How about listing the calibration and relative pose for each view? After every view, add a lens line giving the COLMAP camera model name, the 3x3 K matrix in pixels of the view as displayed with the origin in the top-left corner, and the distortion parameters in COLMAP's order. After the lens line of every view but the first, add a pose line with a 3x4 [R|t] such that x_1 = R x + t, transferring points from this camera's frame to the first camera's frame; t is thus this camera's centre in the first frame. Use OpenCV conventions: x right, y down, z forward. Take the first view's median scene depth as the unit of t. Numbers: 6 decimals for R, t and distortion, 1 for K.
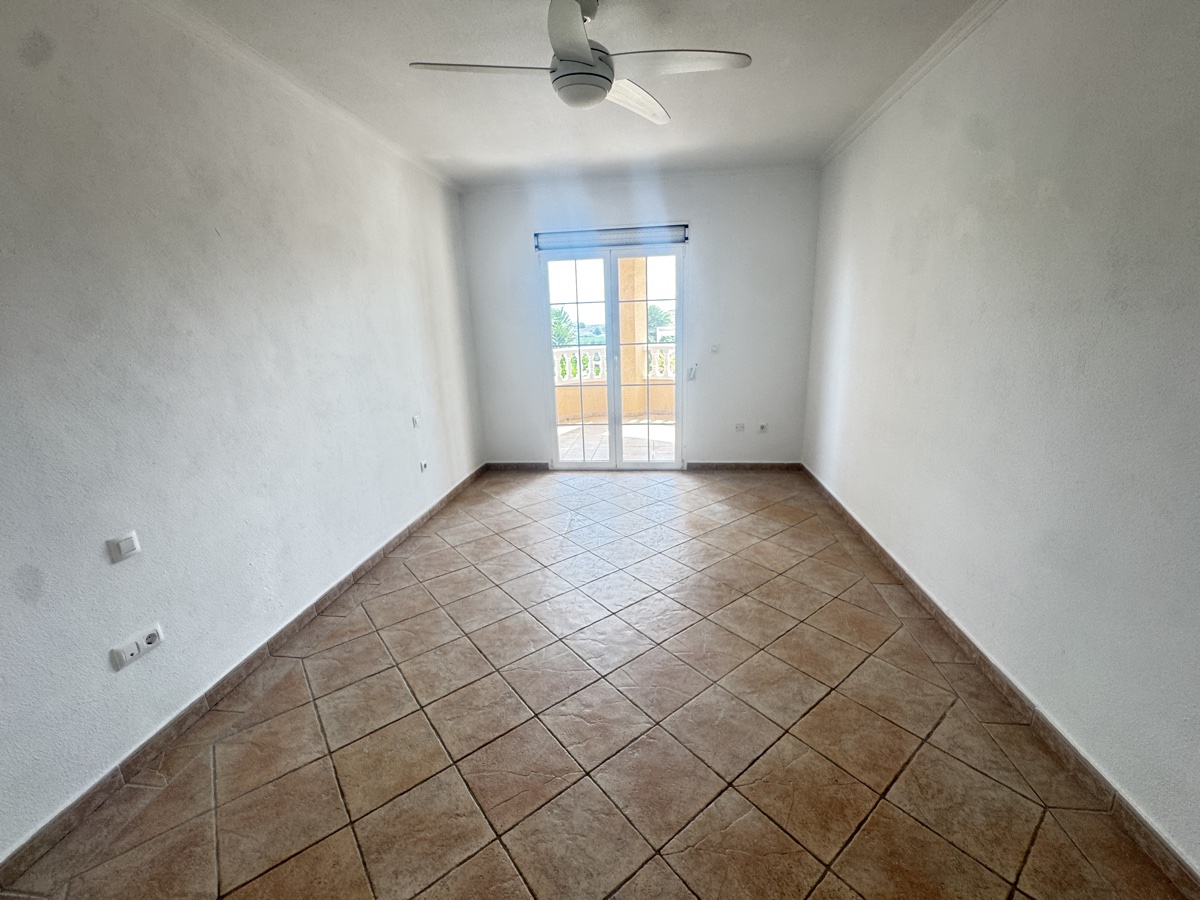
lens RADIAL K [[497.5, 0, 600.0], [0, 497.5, 450.0], [0, 0, 1]] dist [-0.002771, 0.000227]
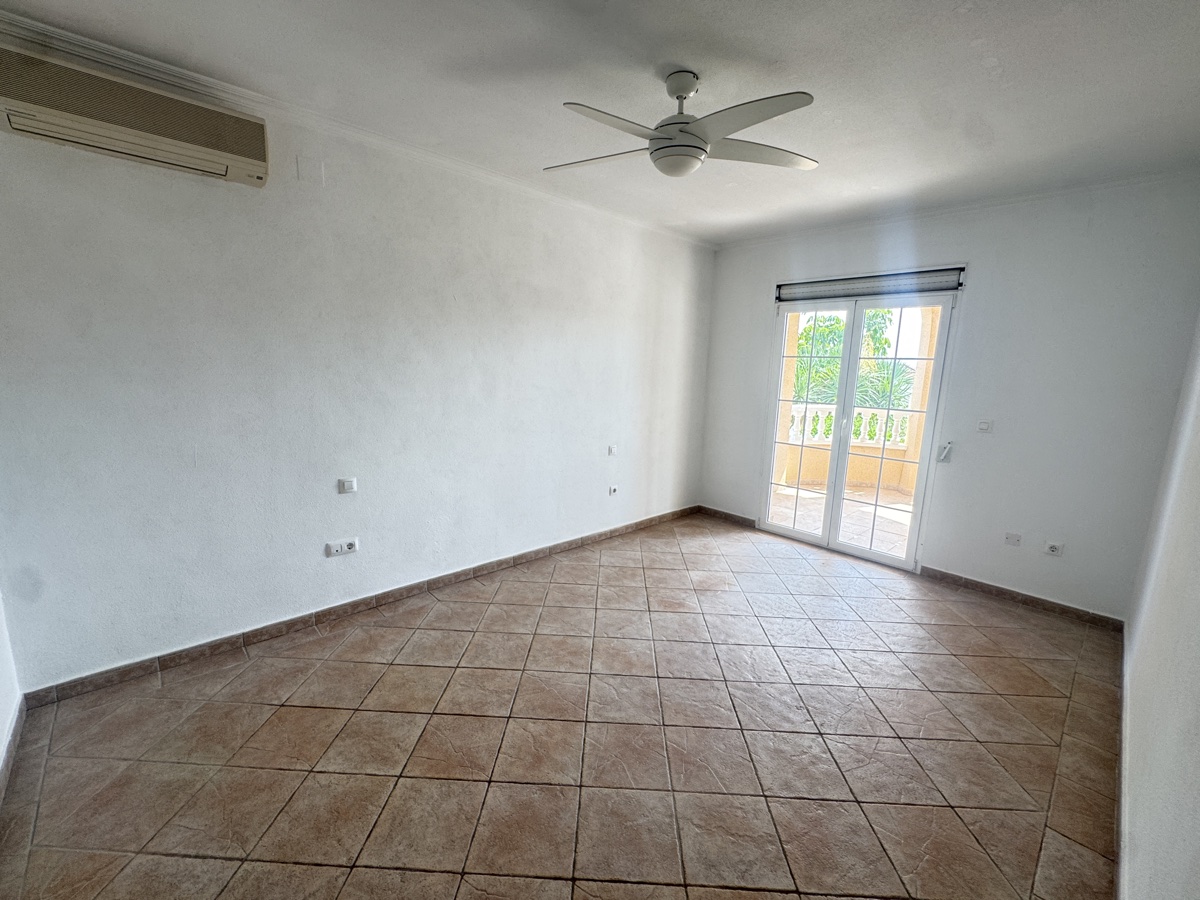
lens RADIAL K [[497.5, 0, 600.0], [0, 497.5, 450.0], [0, 0, 1]] dist [-0.002771, 0.000227]
pose [[0.764612, 0.168969, -0.621947, 0.378849], [-0.221386, 0.975159, -0.007240, -0.051918], [0.605274, 0.143226, 0.783026, 0.104360]]
